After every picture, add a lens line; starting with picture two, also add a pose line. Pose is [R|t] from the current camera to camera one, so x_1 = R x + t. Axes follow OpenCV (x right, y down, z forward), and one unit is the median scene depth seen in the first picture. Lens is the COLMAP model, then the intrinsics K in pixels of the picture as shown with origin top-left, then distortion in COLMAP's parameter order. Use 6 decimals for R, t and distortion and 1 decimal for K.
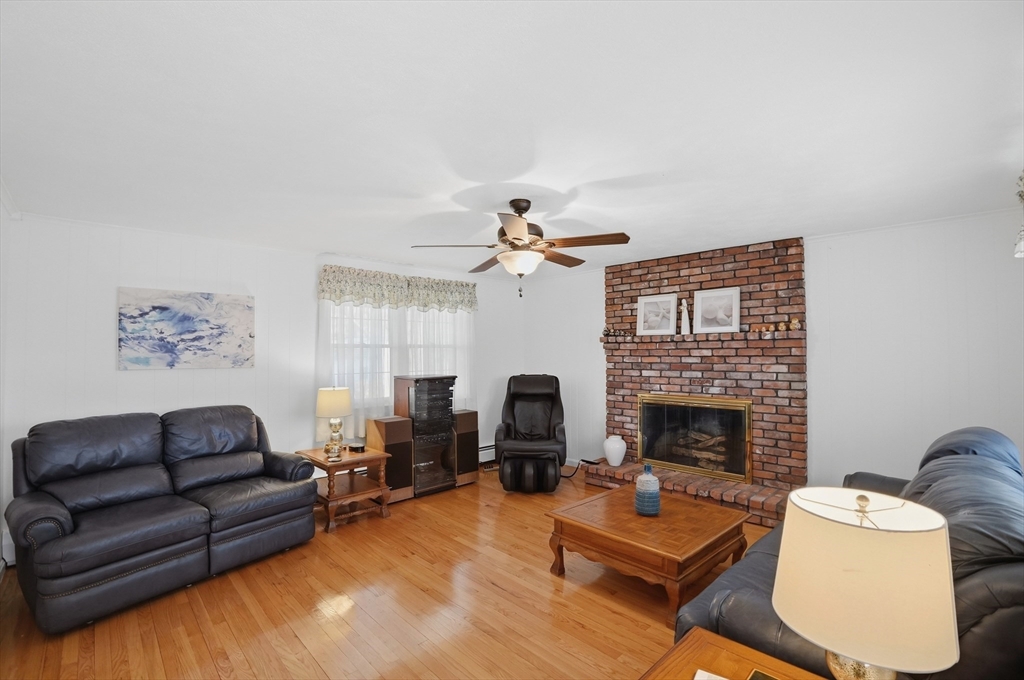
lens RADIAL K [[460.0, 0, 514.0], [0, 460.0, 339.7], [0, 0, 1]] dist [-0.063013, 0.016220]
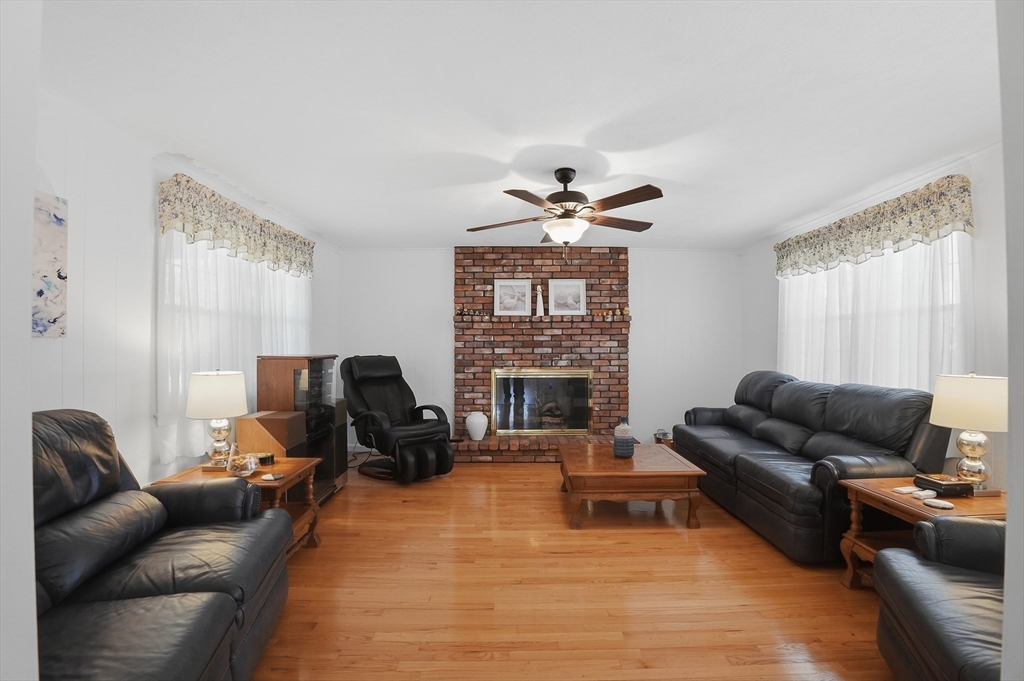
lens RADIAL K [[460.0, 0, 514.0], [0, 460.0, 340.2], [0, 0, 1]] dist [-0.063013, 0.016220]
pose [[0.689632, 0.010532, 0.724084, -0.518318], [-0.019840, 0.999794, 0.004353, 0.046795], [-0.723888, -0.017368, 0.689699, 0.246807]]
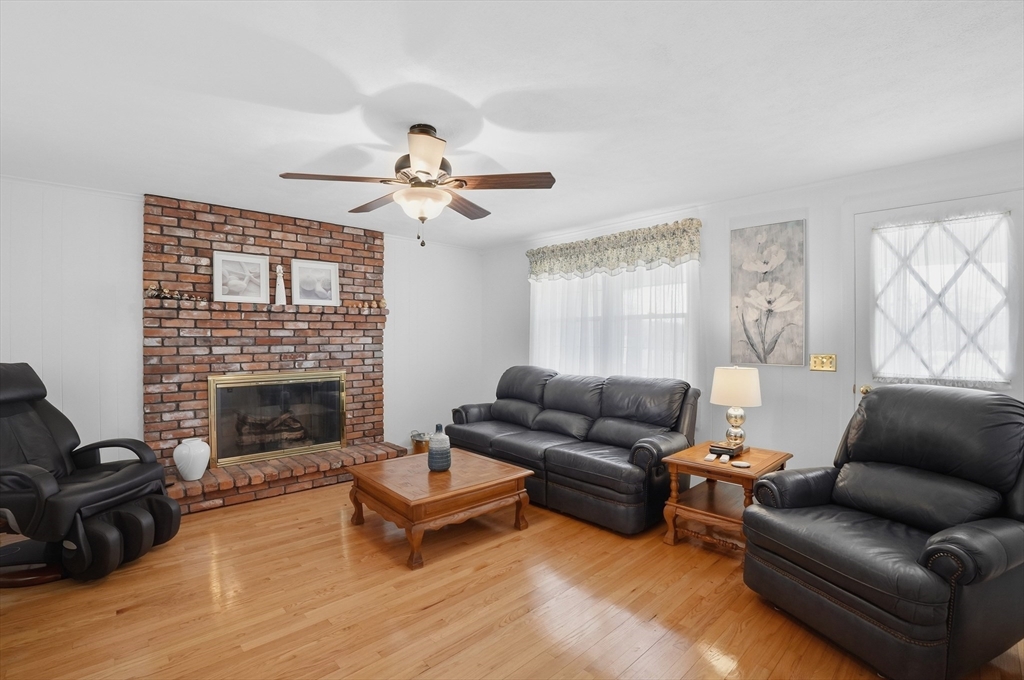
lens RADIAL K [[460.0, 0, 514.0], [0, 460.0, 339.7], [0, 0, 1]] dist [-0.063013, 0.016220]
pose [[0.012065, -0.002157, 0.999925, -0.515978], [-0.027066, 0.999631, 0.002483, 0.043336], [-0.999561, -0.027094, 0.012002, 0.534761]]
